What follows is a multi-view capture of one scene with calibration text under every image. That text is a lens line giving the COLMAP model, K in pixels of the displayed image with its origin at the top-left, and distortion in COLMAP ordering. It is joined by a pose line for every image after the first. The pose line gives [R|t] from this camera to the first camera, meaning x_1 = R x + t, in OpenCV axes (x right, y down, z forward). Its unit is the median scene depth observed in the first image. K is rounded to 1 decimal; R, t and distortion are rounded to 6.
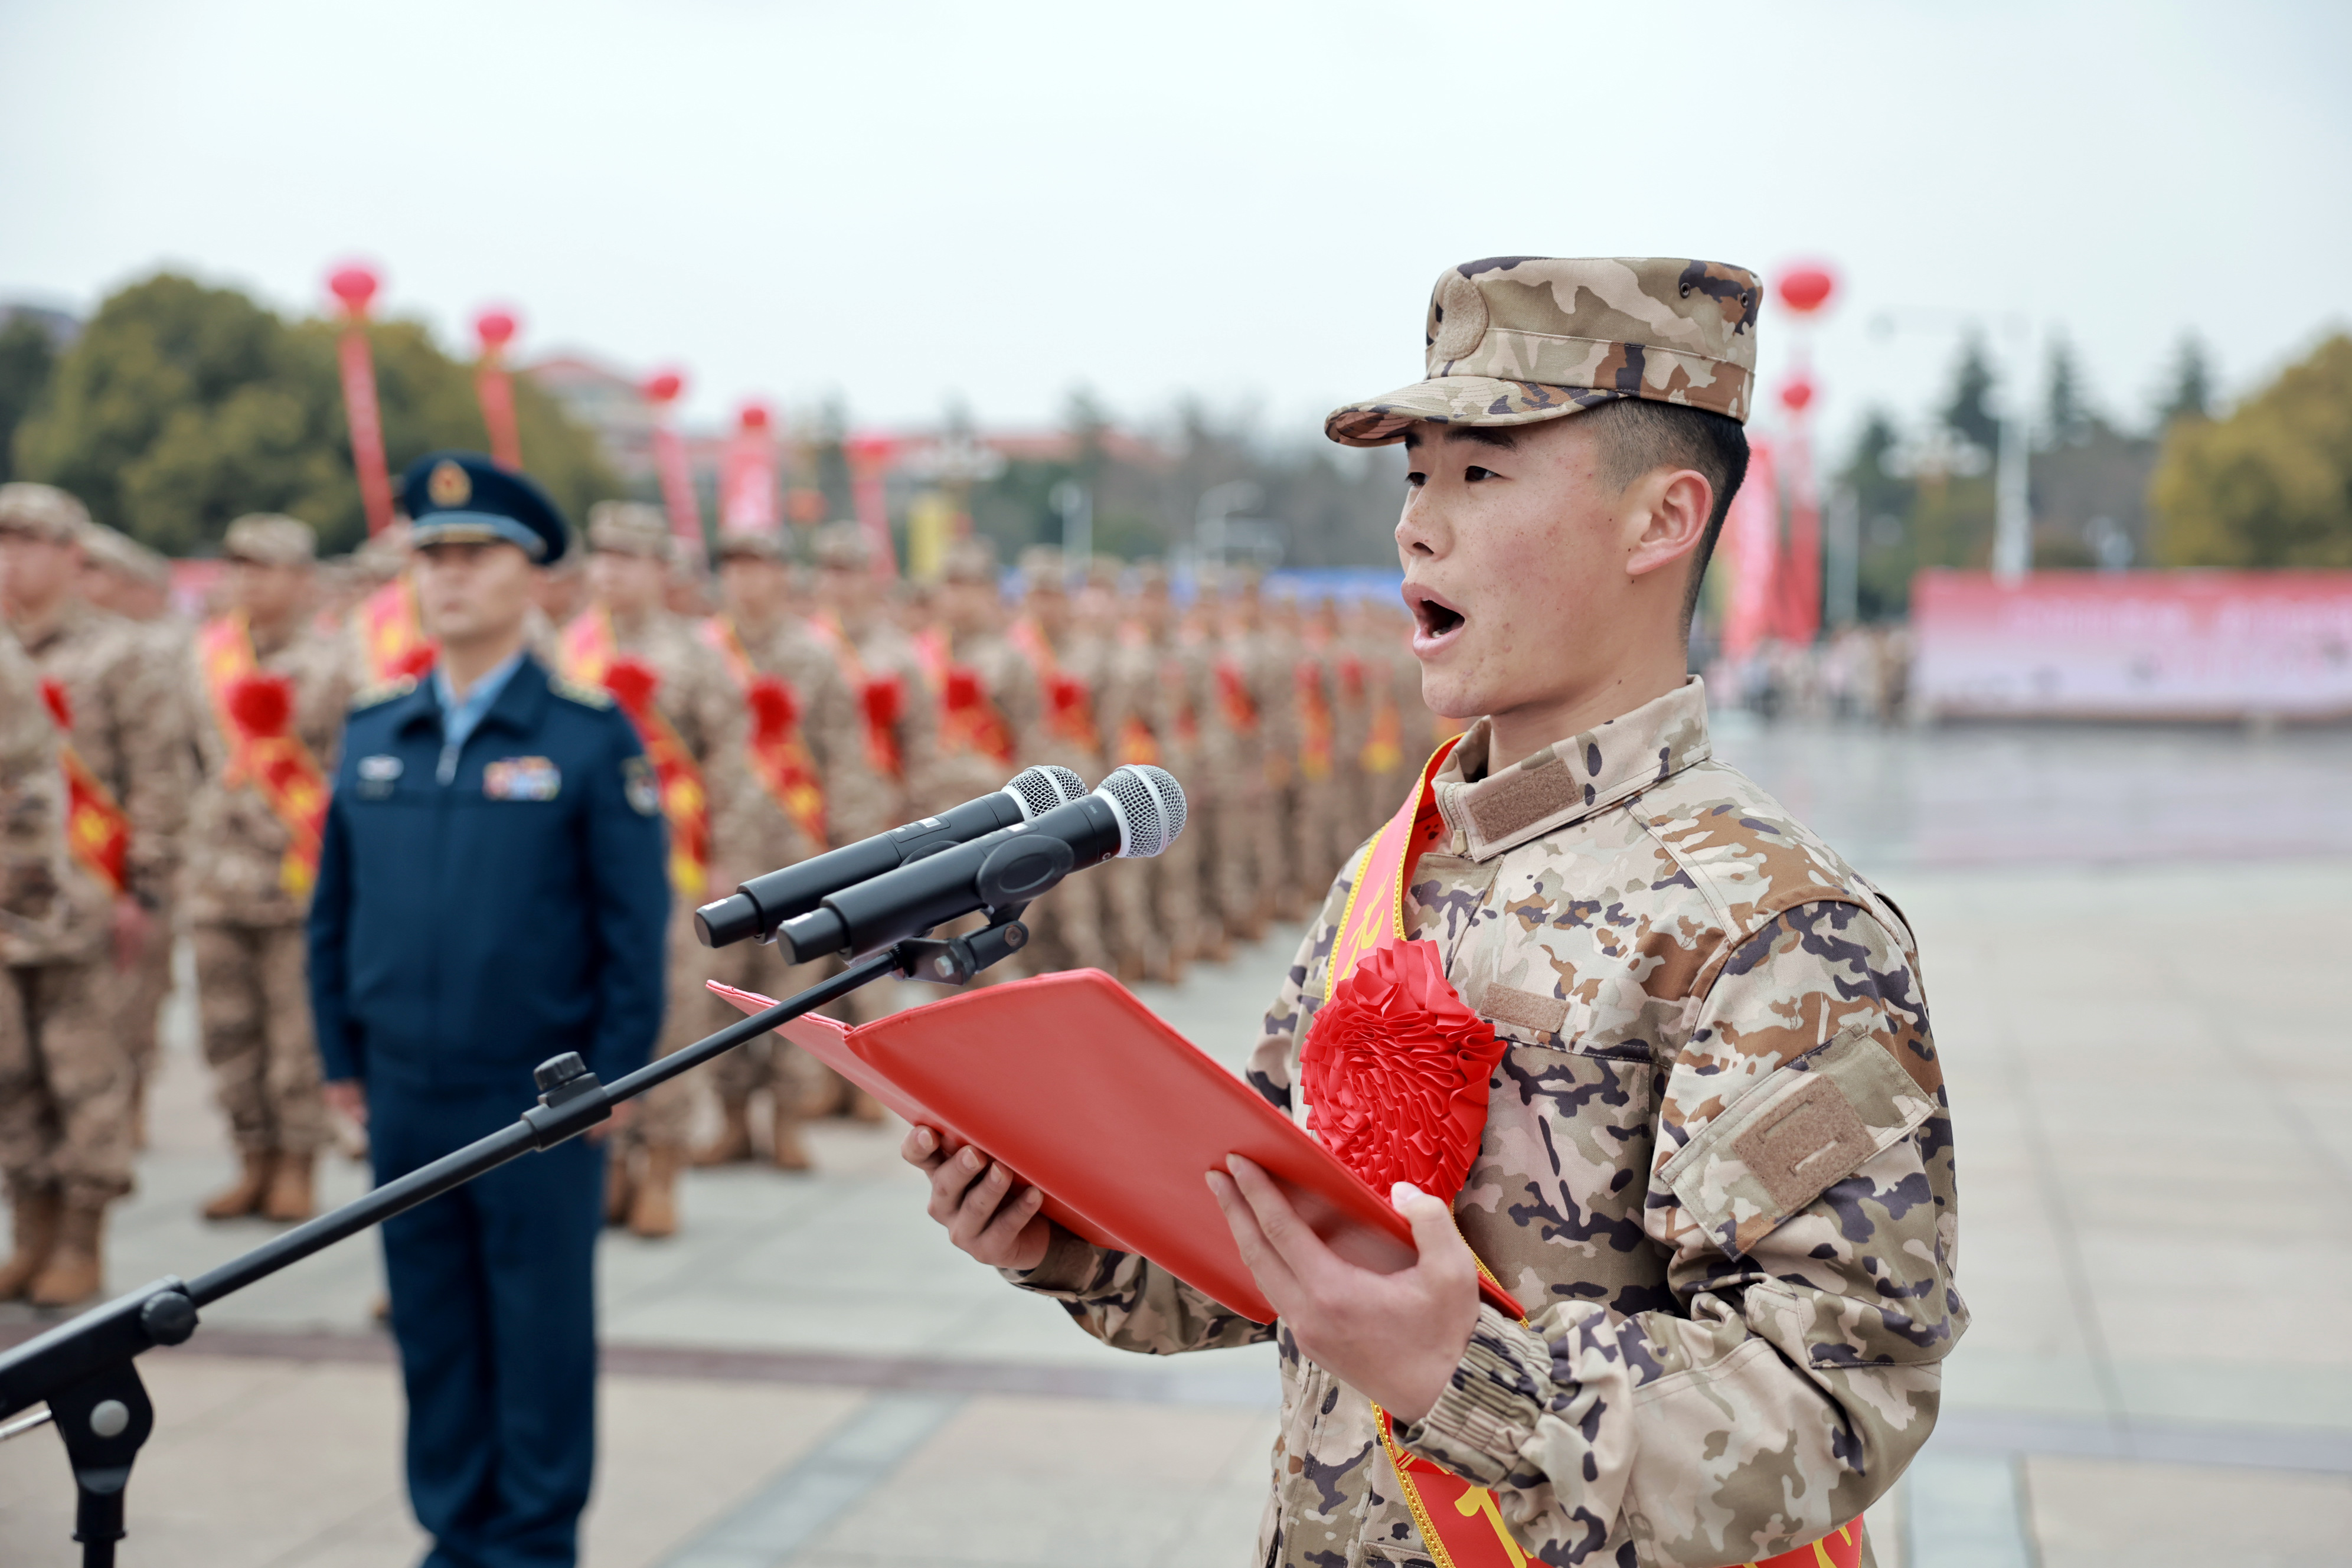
lens RADIAL K [[3095.6, 0, 1176.0], [0, 3095.6, 784.0], [0, 0, 1]] dist [-0.001754, -0.007370]
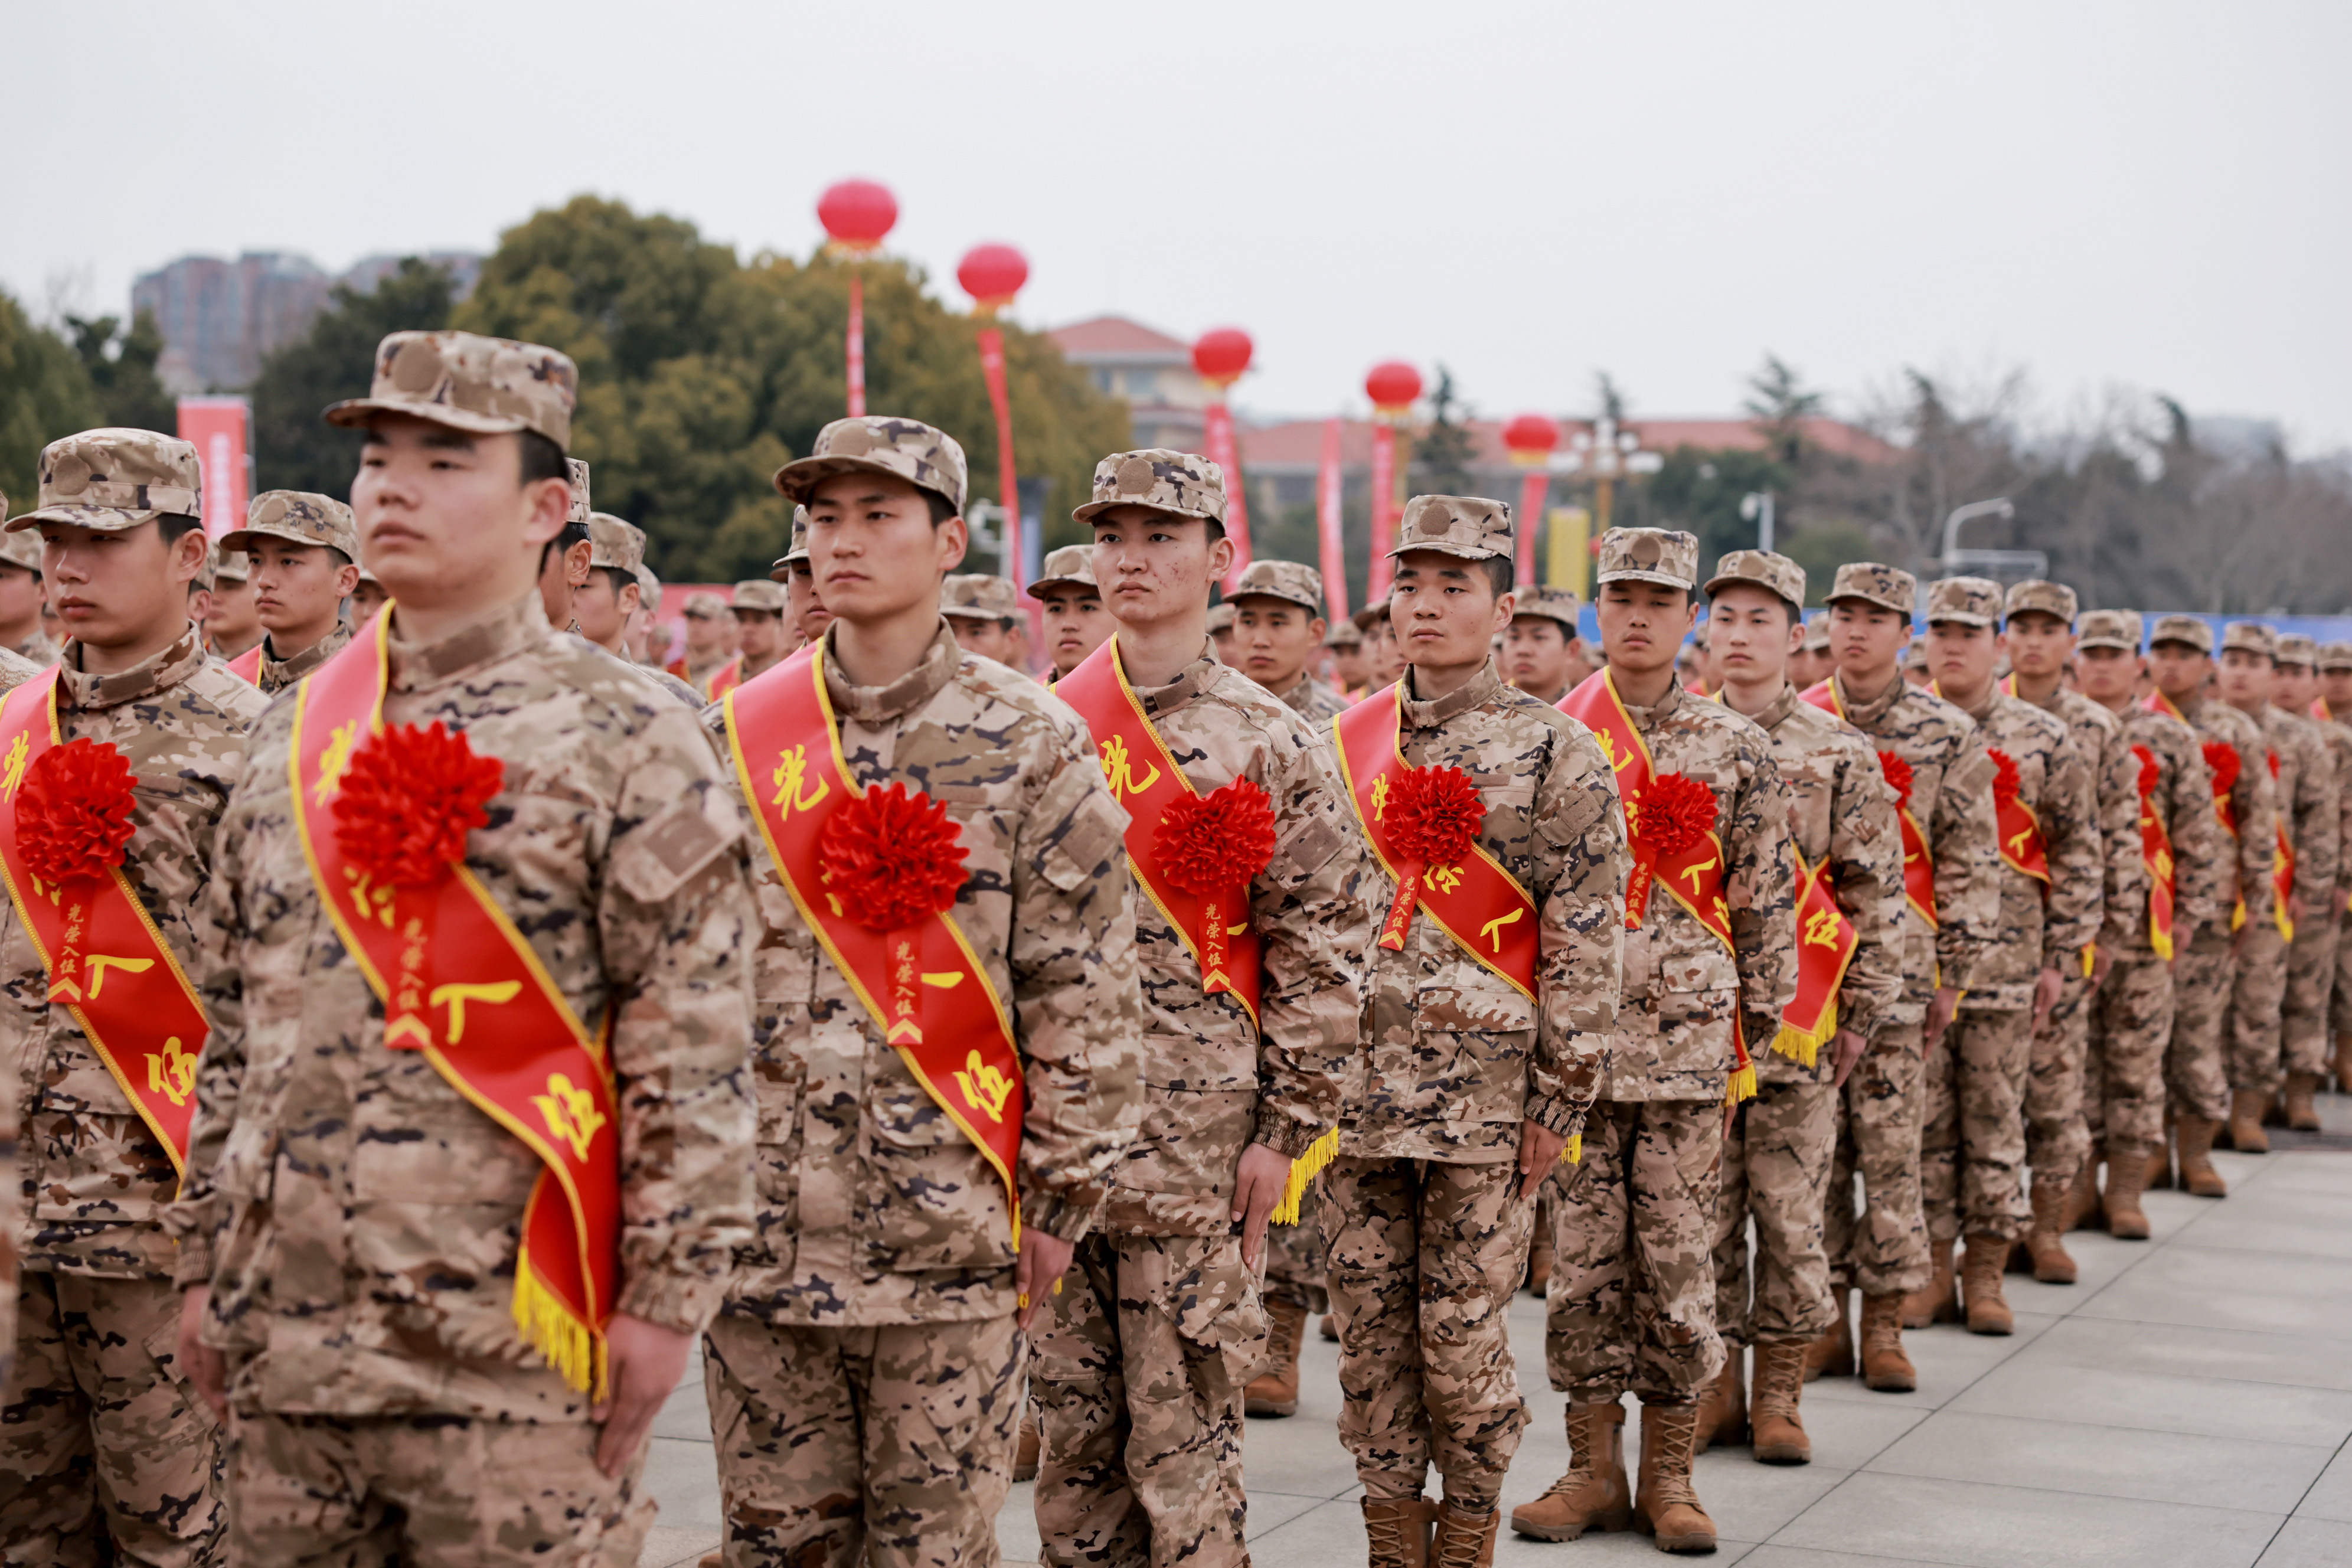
lens RADIAL K [[3856.9, 0, 1176.0], [0, 3856.9, 784.0], [0, 0, 1]] dist [0.295257, 0.061023]
pose [[0.983171, 0.026254, -0.180792, -0.001361], [-0.030198, 0.999361, -0.019100, -0.013876], [0.180175, 0.024238, 0.983336, 0.266087]]
